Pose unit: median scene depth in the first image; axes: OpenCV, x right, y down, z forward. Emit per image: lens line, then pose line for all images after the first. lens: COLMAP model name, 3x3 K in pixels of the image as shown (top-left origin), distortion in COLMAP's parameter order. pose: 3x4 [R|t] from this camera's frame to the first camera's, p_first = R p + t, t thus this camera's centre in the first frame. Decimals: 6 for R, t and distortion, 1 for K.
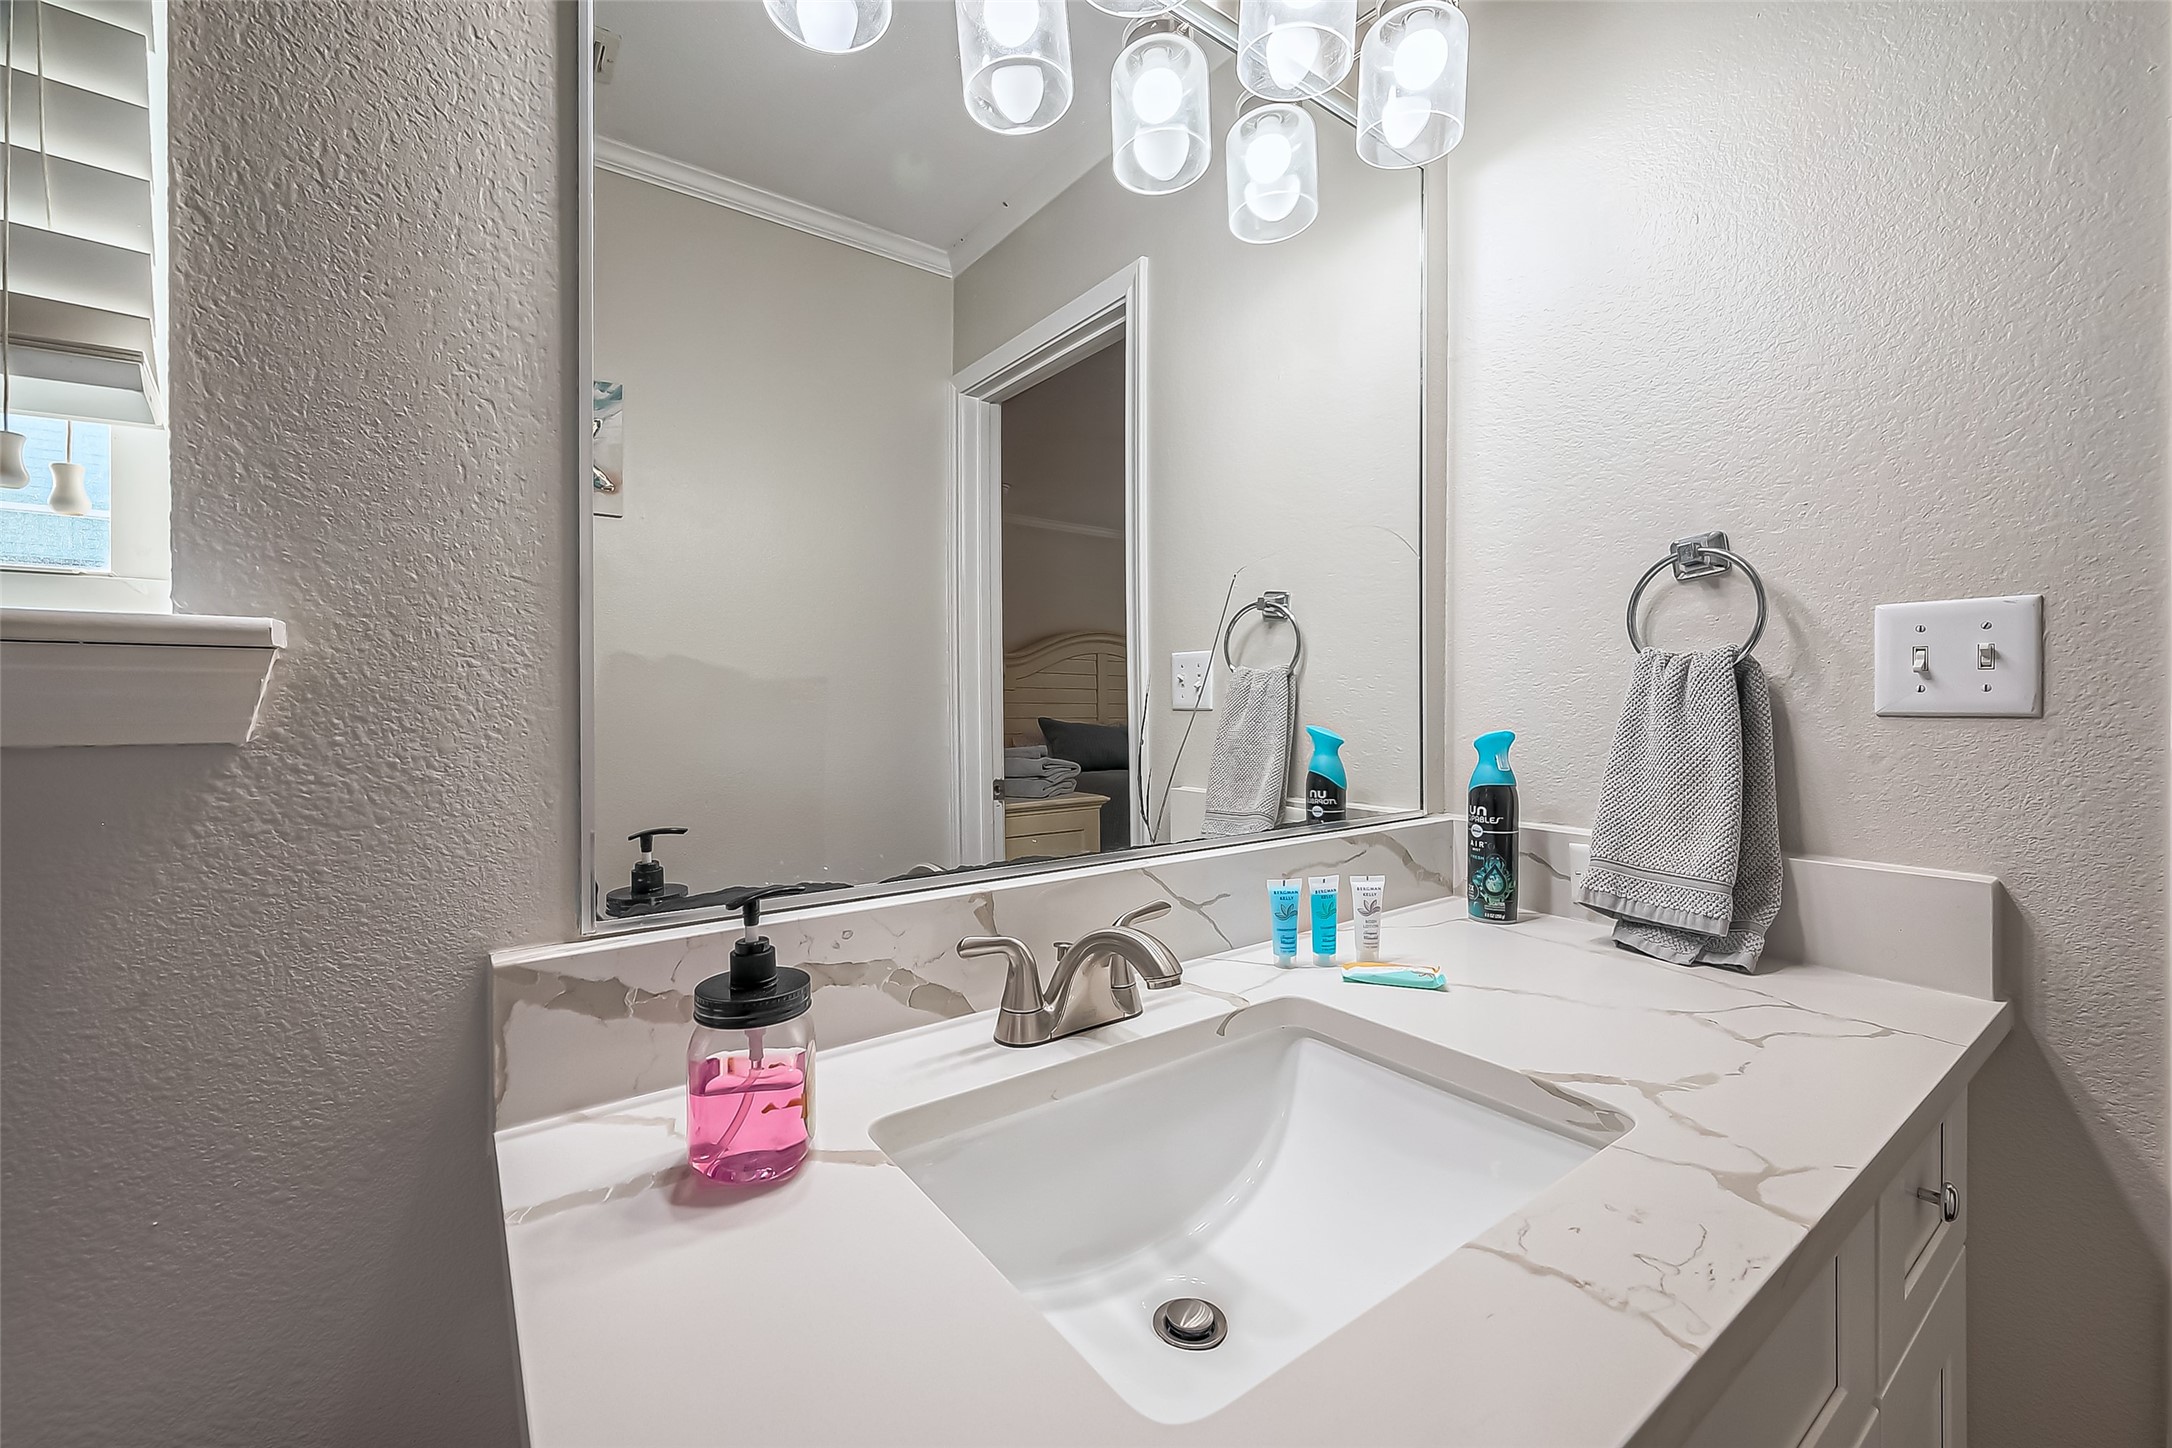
lens RADIAL K [[868.3, 0, 1088.3], [0, 868.3, 710.4], [0, 0, 1]] dist [0.002348, 0.000255]
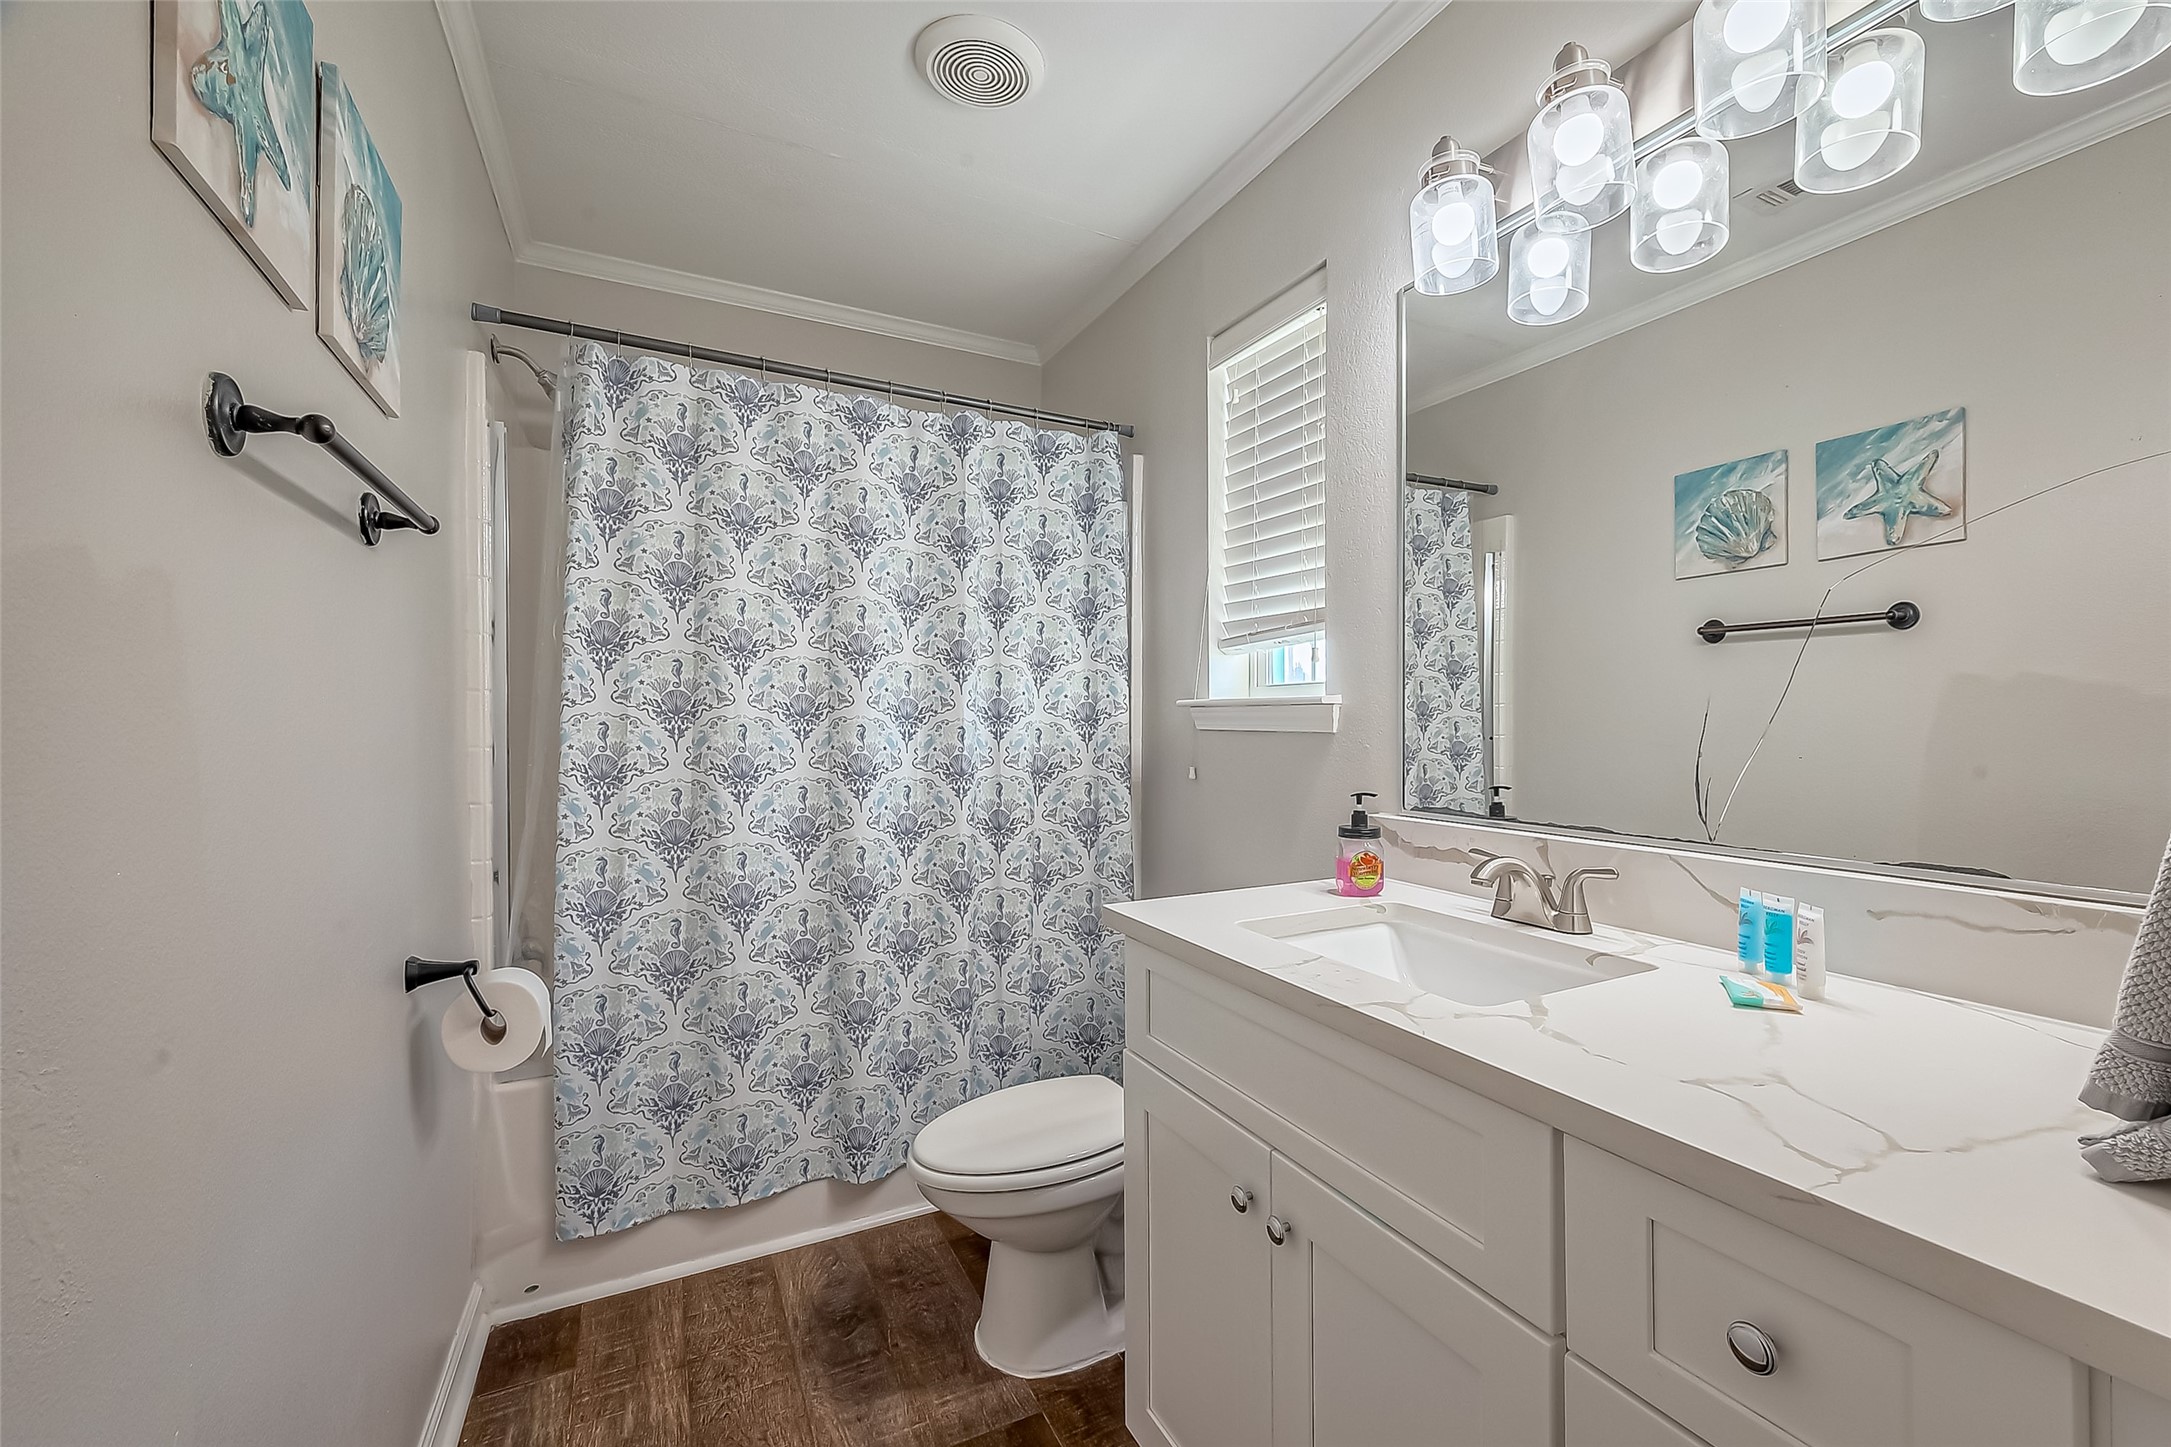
lens RADIAL K [[867.9, 0, 1087.1], [0, 867.9, 716.8], [0, 0, 1]] dist [0.002348, 0.000255]
pose [[-0.176063, 0.000731, -0.984379, 1.734304], [-0.010299, 0.999944, 0.002585, -0.010274], [0.984325, 0.010593, -0.176046, 0.490171]]
